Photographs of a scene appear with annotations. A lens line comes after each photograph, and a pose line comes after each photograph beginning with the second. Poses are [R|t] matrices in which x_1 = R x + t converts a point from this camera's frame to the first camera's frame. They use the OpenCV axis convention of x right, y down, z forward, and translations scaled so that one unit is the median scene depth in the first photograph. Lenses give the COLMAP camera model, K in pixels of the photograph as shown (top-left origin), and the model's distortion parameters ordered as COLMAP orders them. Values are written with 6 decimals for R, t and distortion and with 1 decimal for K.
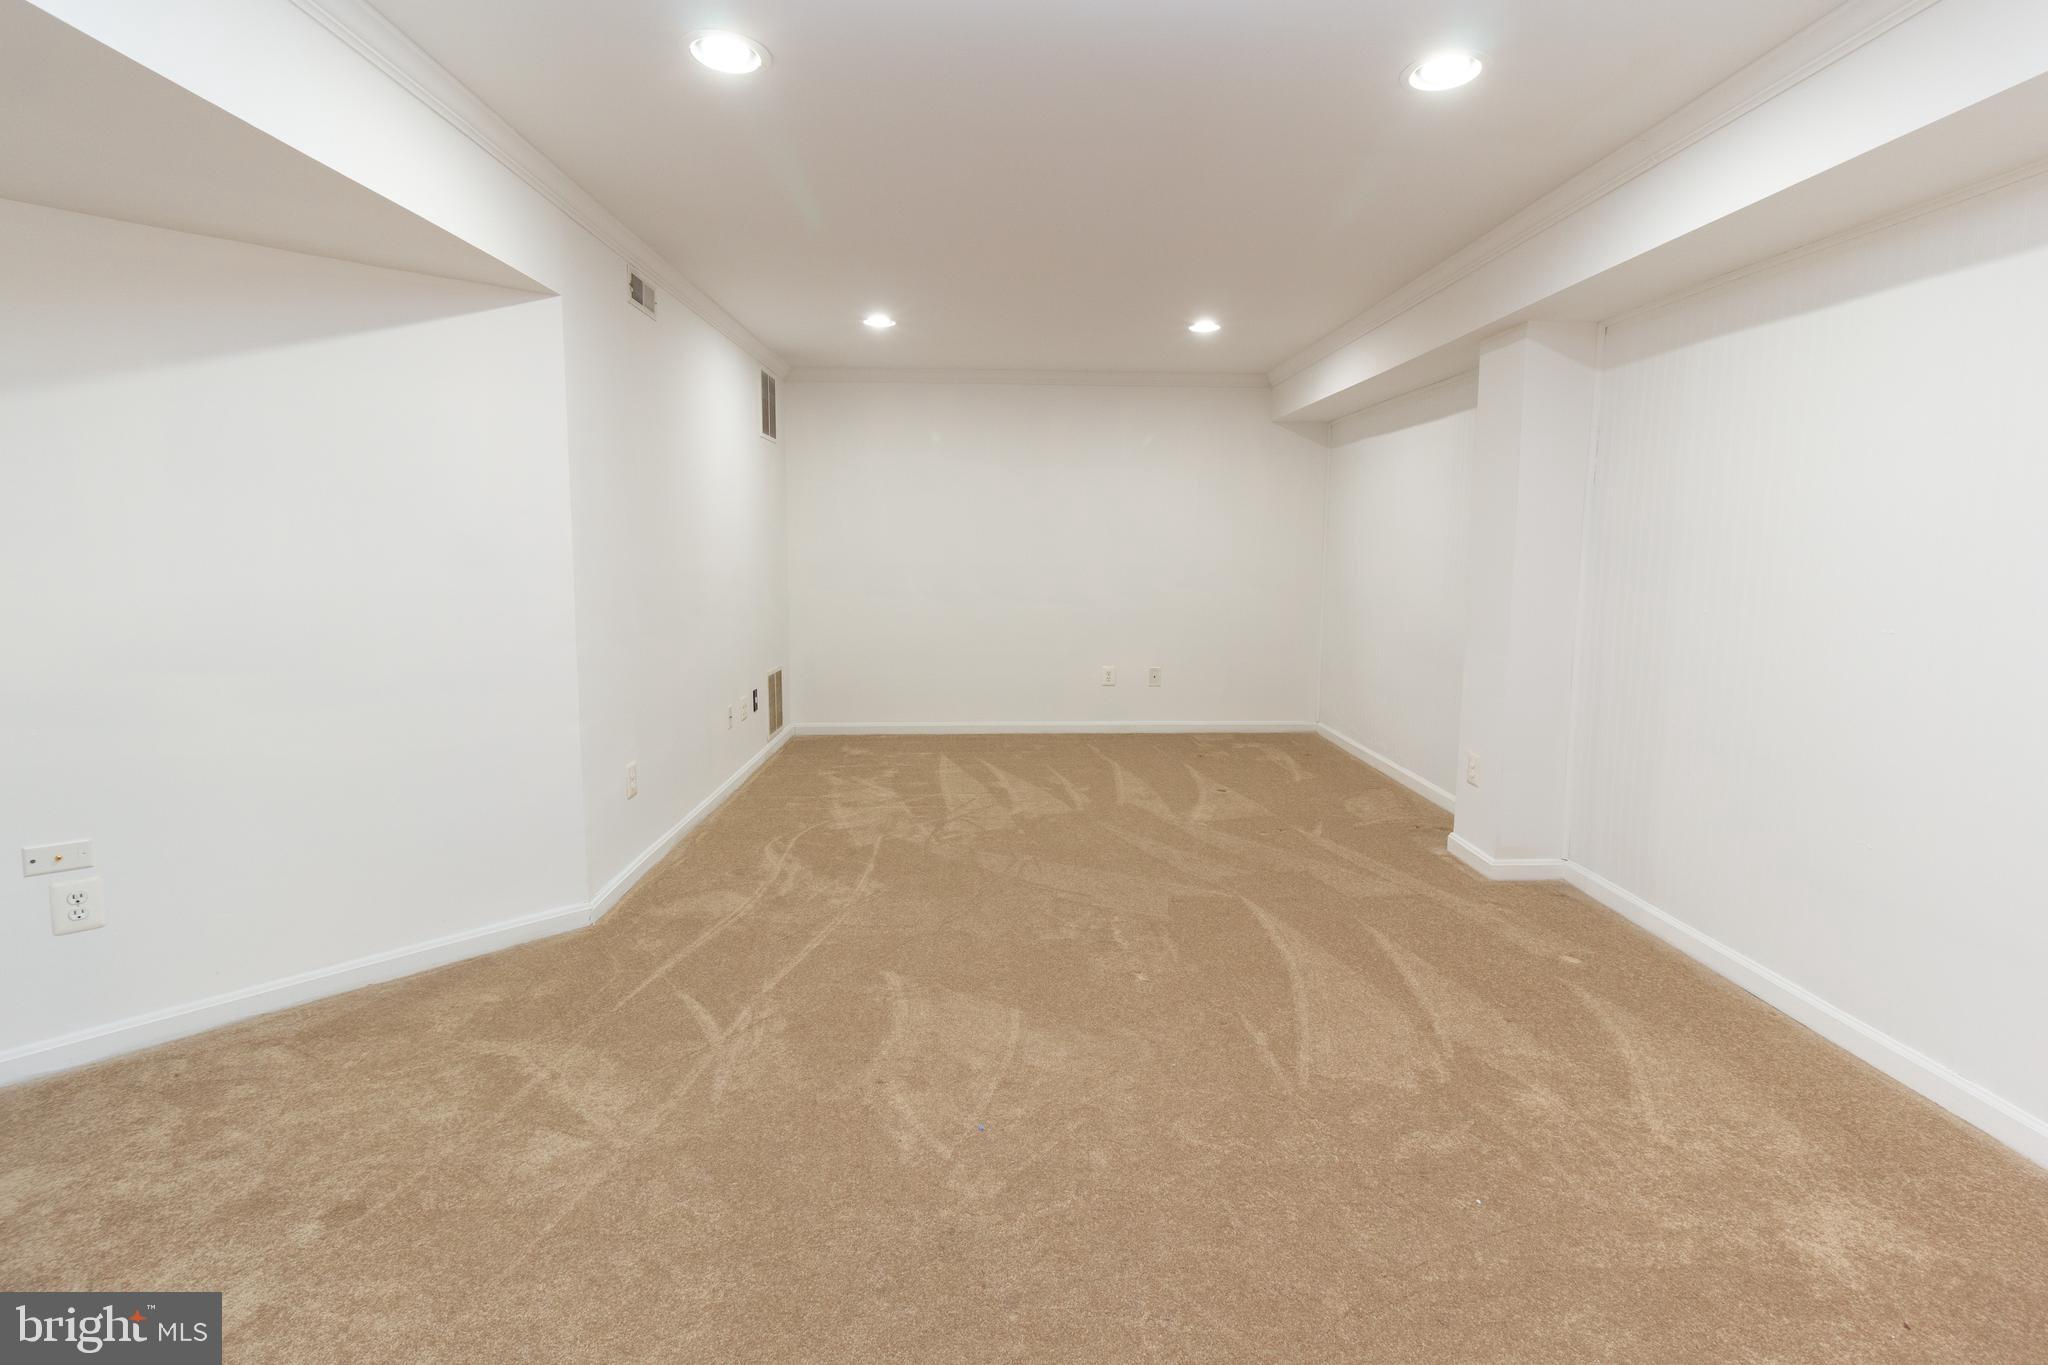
lens RADIAL K [[945.5, 0, 1017.3], [0, 945.5, 679.8], [0, 0, 1]] dist [-0.000011, 0.001293]
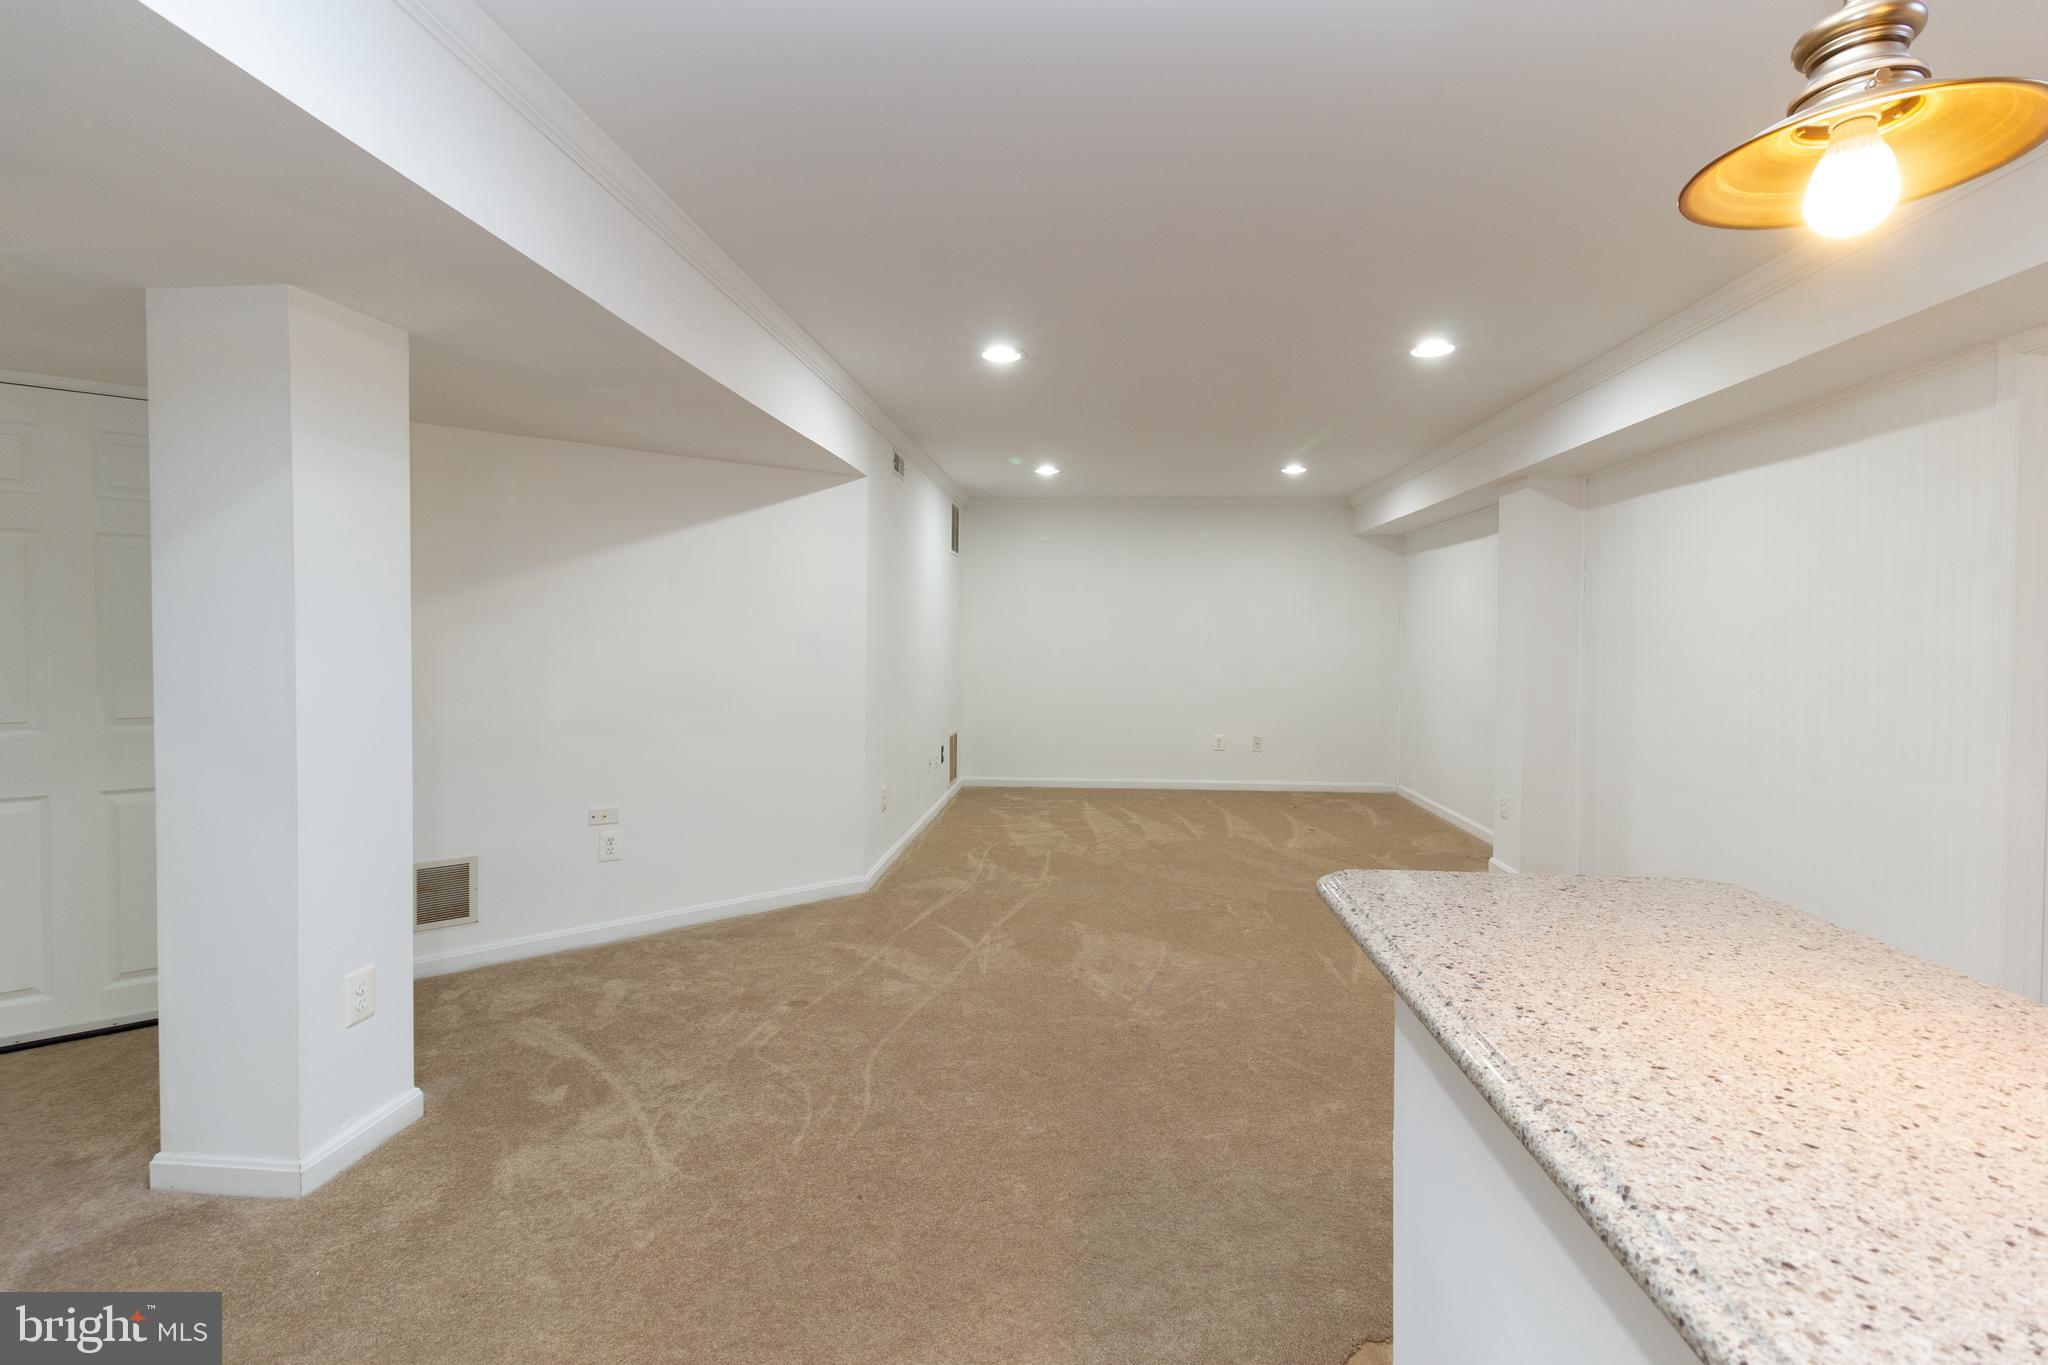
lens RADIAL K [[945.5, 0, 1038.9], [0, 945.5, 683.5], [0, 0, 1]] dist [-0.000011, 0.001293]
pose [[0.996344, 0.006108, -0.085211, -0.058534], [-0.013744, 0.995908, -0.089322, 0.062303], [0.084317, 0.090166, 0.992351, -0.443437]]
